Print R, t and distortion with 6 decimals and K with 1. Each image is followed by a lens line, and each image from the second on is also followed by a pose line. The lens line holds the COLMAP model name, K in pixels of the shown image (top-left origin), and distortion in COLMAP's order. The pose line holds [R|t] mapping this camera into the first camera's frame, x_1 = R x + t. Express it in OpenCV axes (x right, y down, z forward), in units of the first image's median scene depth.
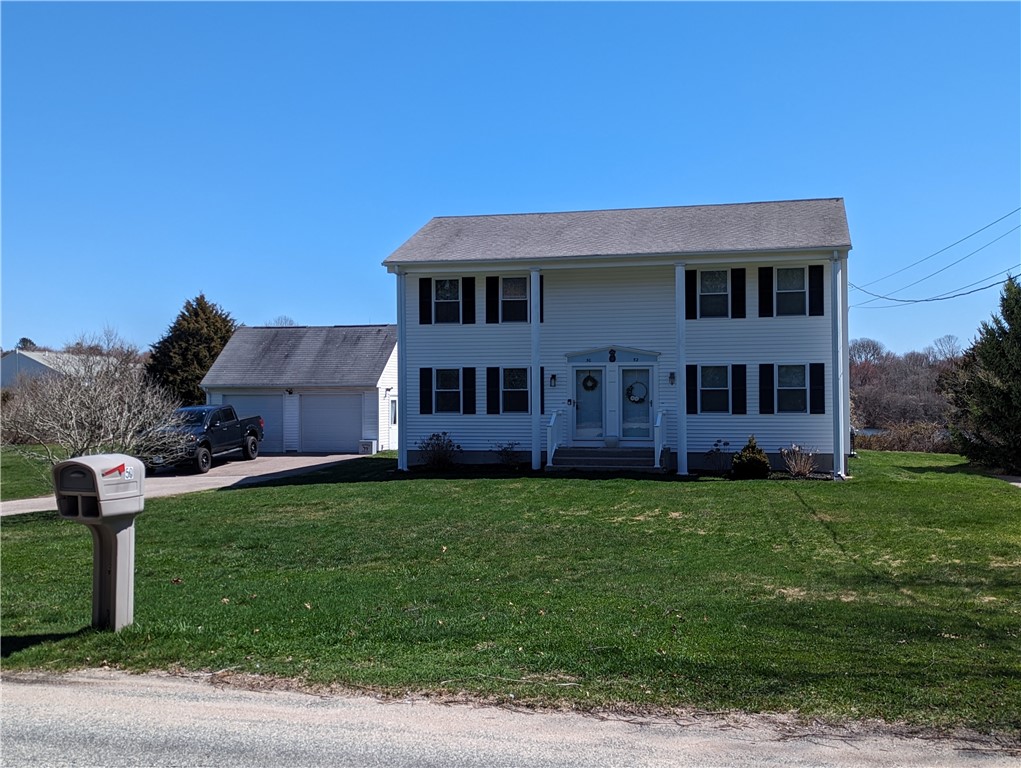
lens RADIAL K [[926.8, 0, 510.5], [0, 926.8, 384.0], [0, 0, 1]] dist [0.001297, 0.001663]
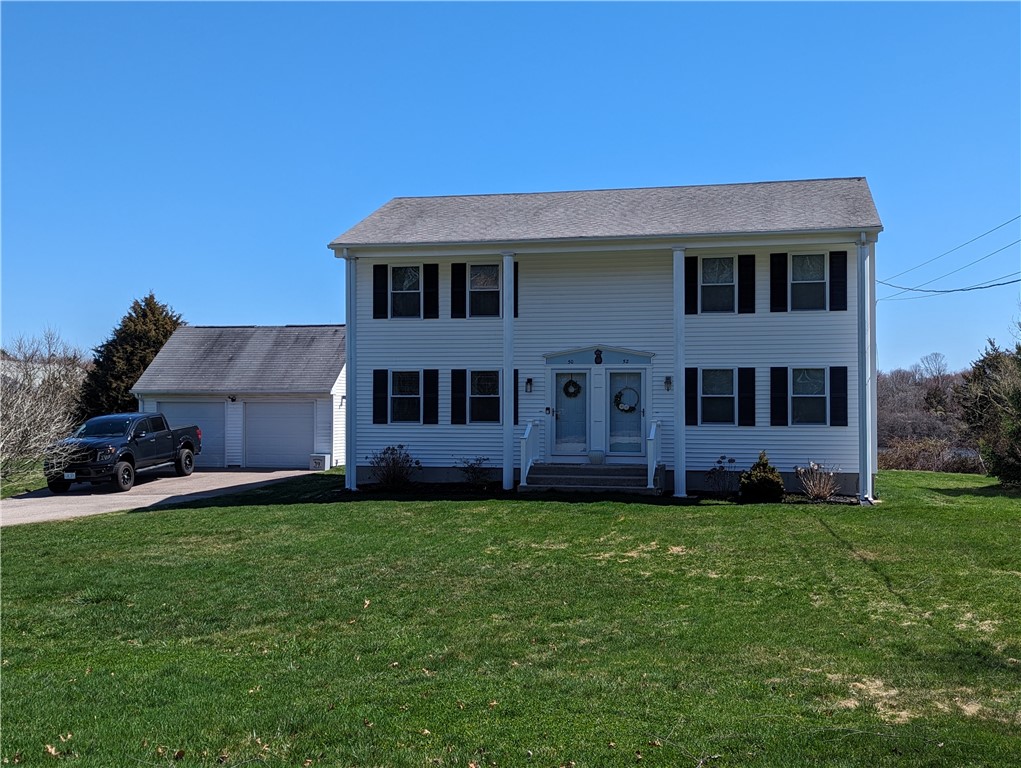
lens RADIAL K [[926.8, 0, 510.5], [0, 926.8, 384.0], [0, 0, 1]] dist [0.001297, 0.001663]
pose [[0.999841, 0.007429, 0.016188, 0.015478], [-0.007151, 0.999827, -0.017161, 0.009977], [-0.016313, 0.017042, 0.999722, 0.149453]]
